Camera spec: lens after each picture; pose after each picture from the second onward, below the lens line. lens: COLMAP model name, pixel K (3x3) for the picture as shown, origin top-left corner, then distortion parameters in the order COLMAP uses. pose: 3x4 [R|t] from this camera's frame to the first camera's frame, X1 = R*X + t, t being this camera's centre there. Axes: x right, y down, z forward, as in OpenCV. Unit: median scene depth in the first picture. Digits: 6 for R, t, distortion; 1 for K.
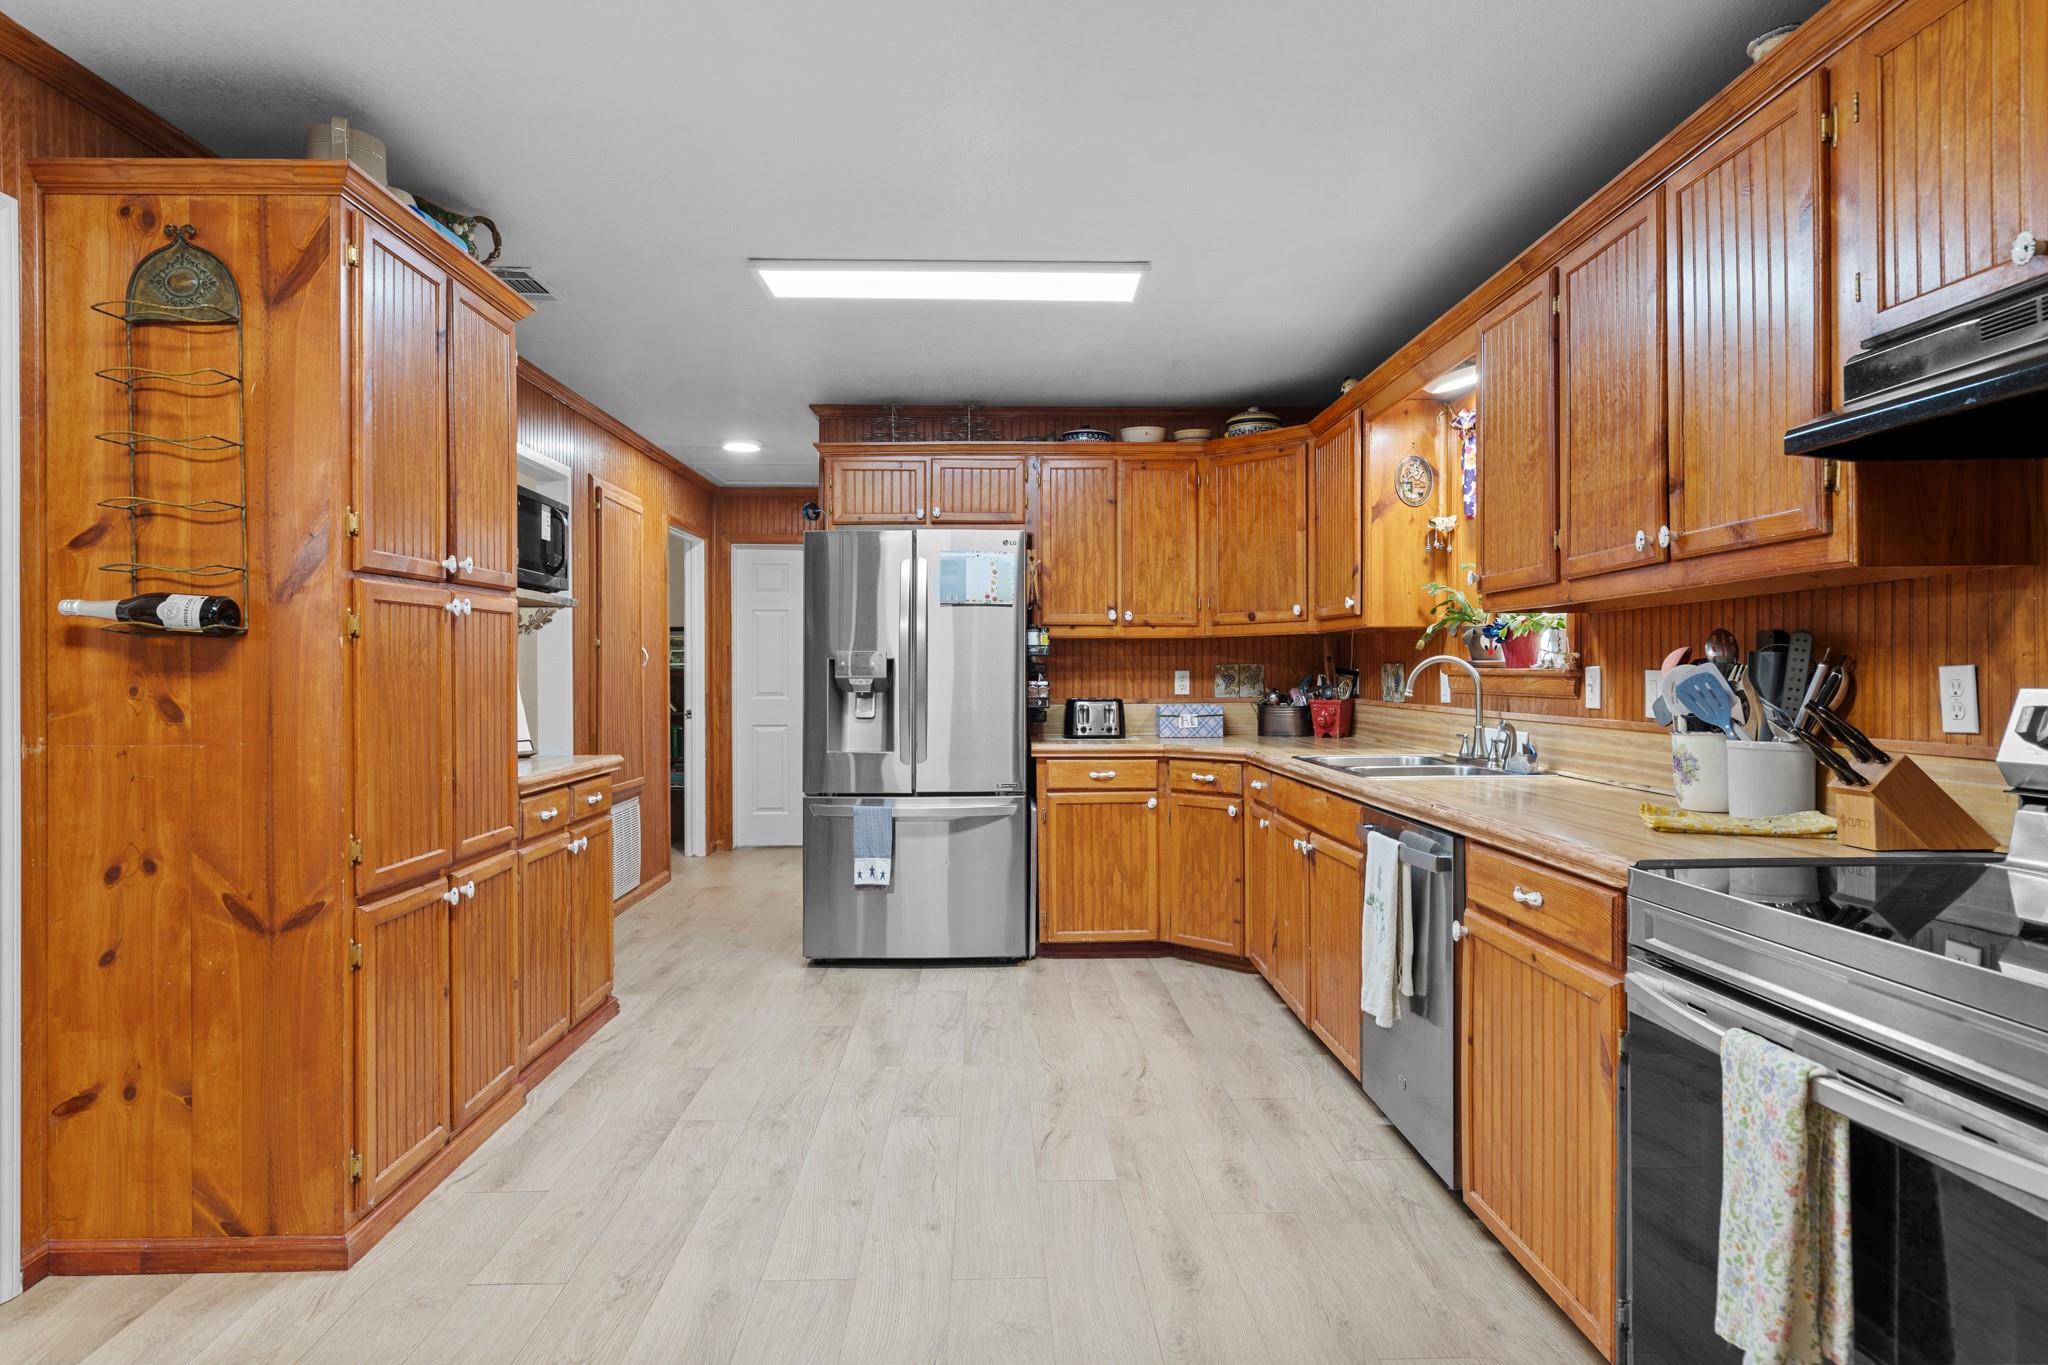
lens RADIAL K [[1157.9, 0, 1034.3], [0, 1157.9, 669.2], [0, 0, 1]] dist [0.004289, 0.002104]
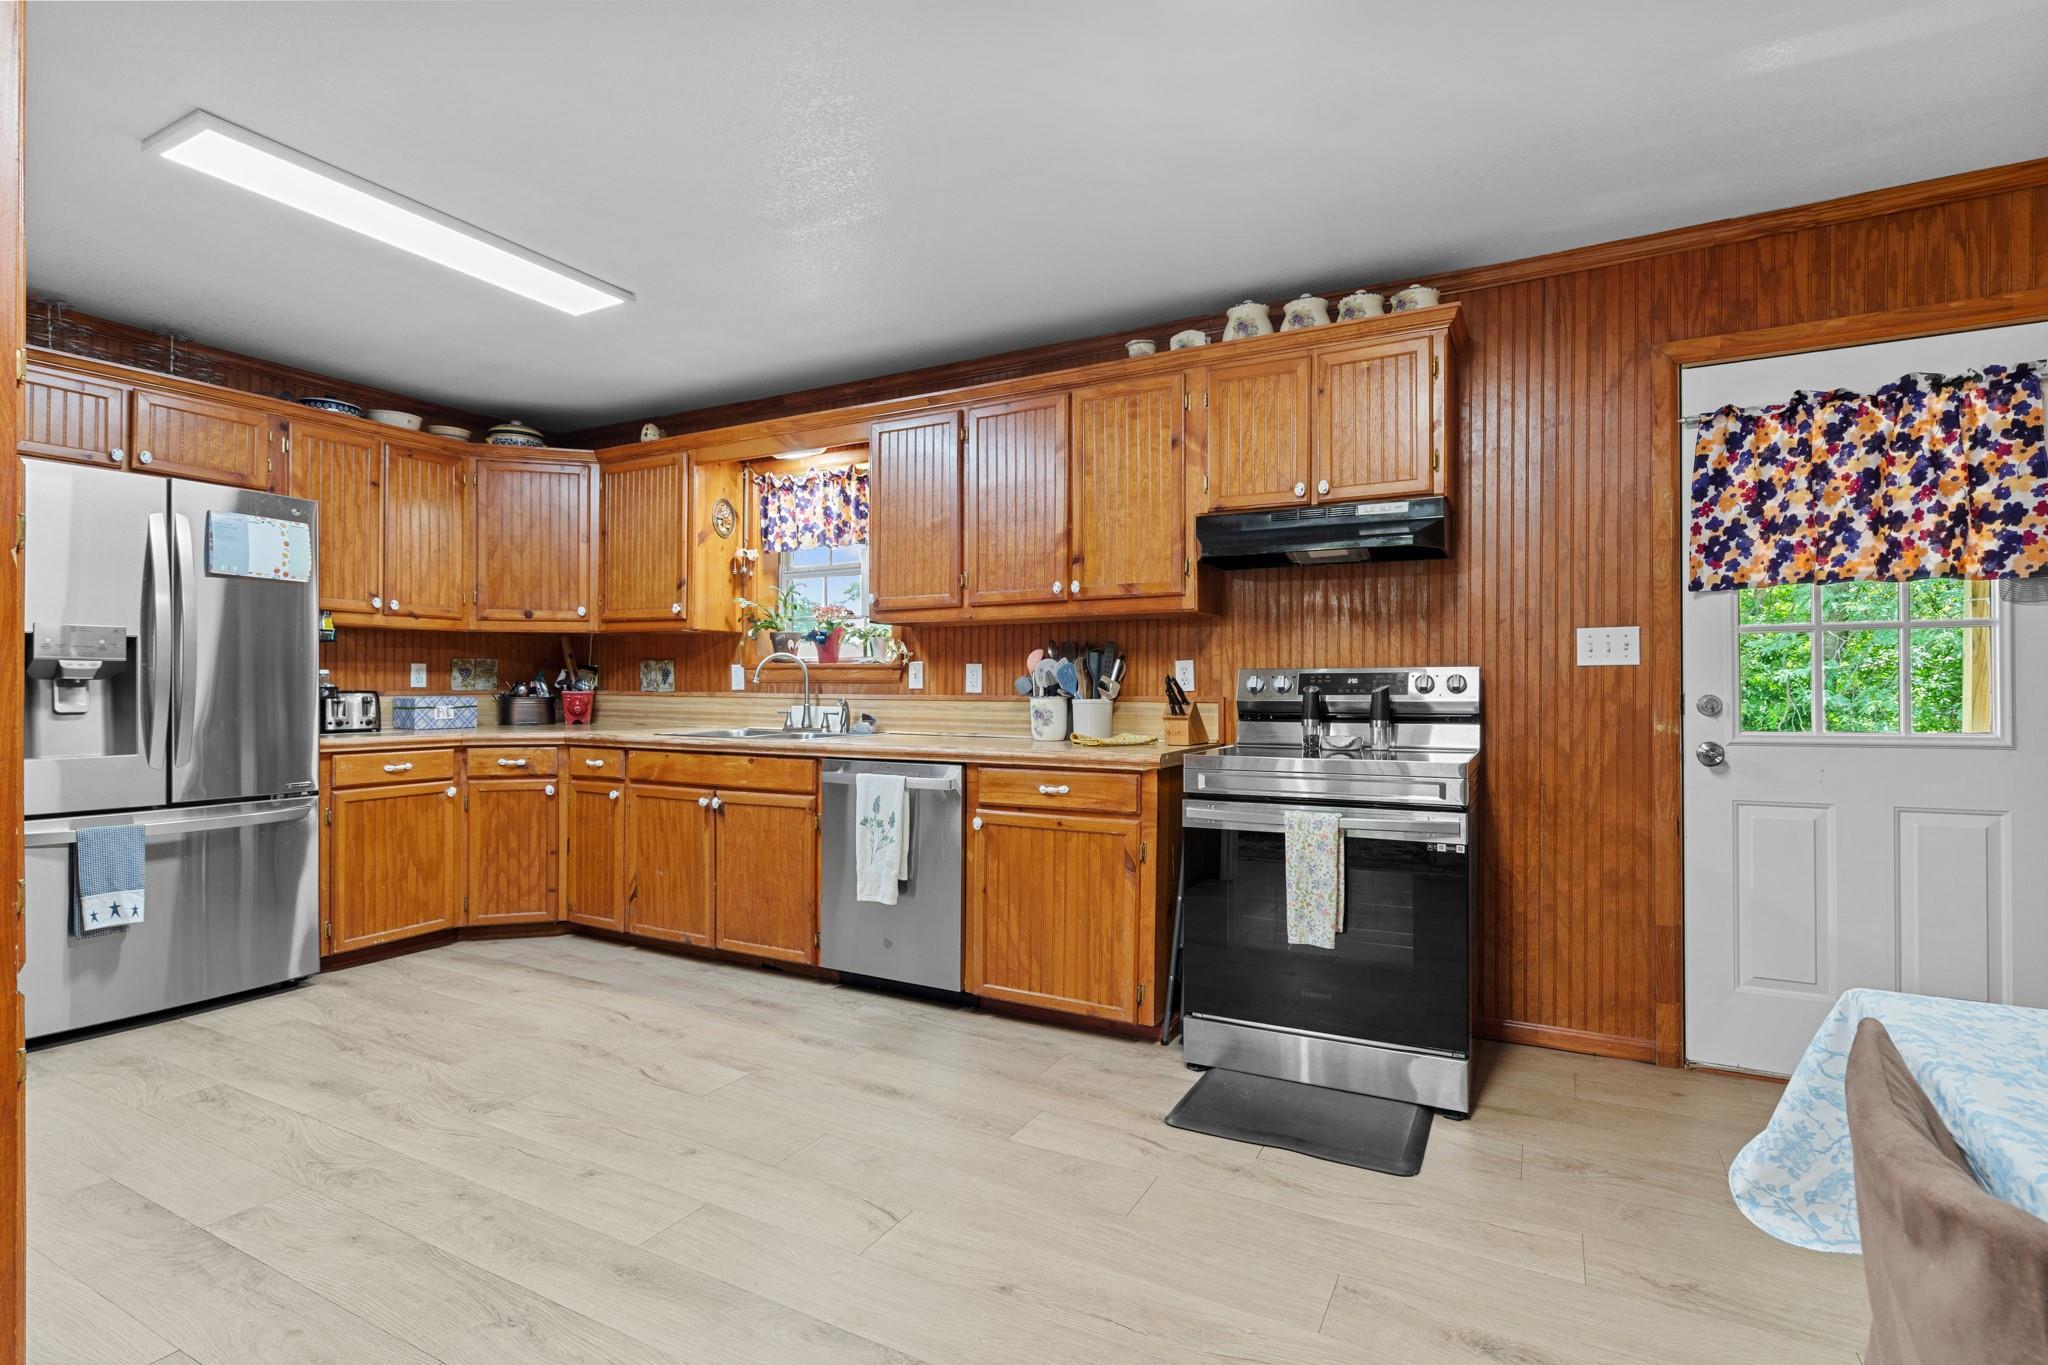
lens RADIAL K [[972.8, 0, 1028.1], [0, 972.8, 686.3], [0, 0, 1]] dist [-0.001081, 0.000434]
pose [[0.505604, 0.003832, 0.862757, -0.523666], [-0.007504, 0.999972, -0.000044, 0.027142], [-0.862733, -0.006452, 0.505619, 0.190106]]
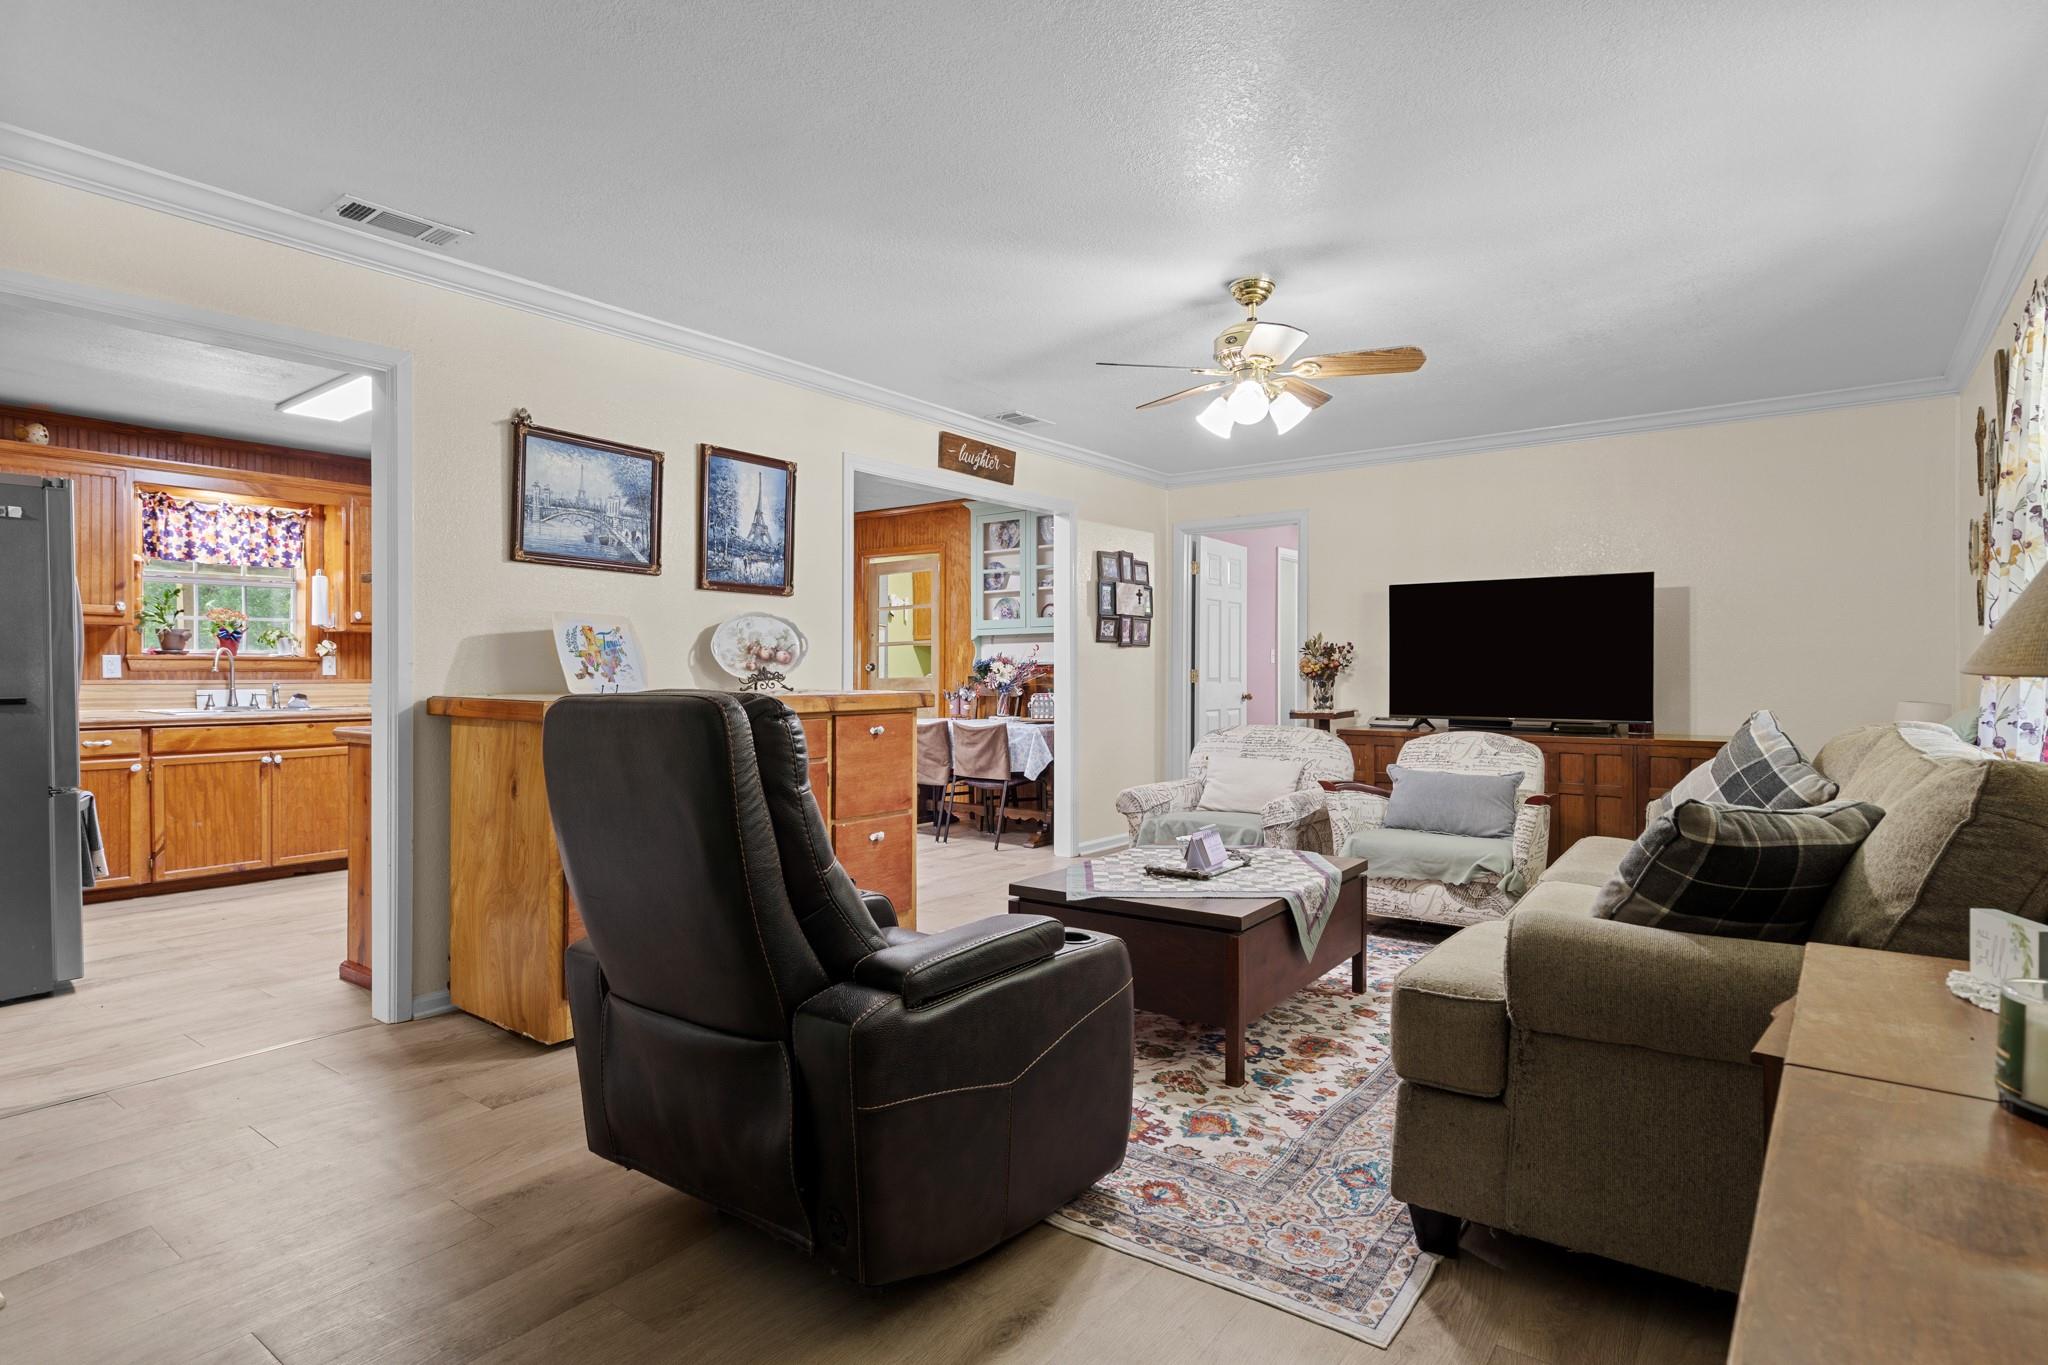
lens RADIAL K [[1068.1, 0, 1021.0], [0, 1068.1, 668.3], [0, 0, 1]] dist [-0.000026, 0.000767]
pose [[-0.770827, 0.005726, 0.637018, -1.696279], [0.001297, 0.999972, -0.007420, 0.034556], [-0.637043, -0.004894, -0.770813, 1.589822]]
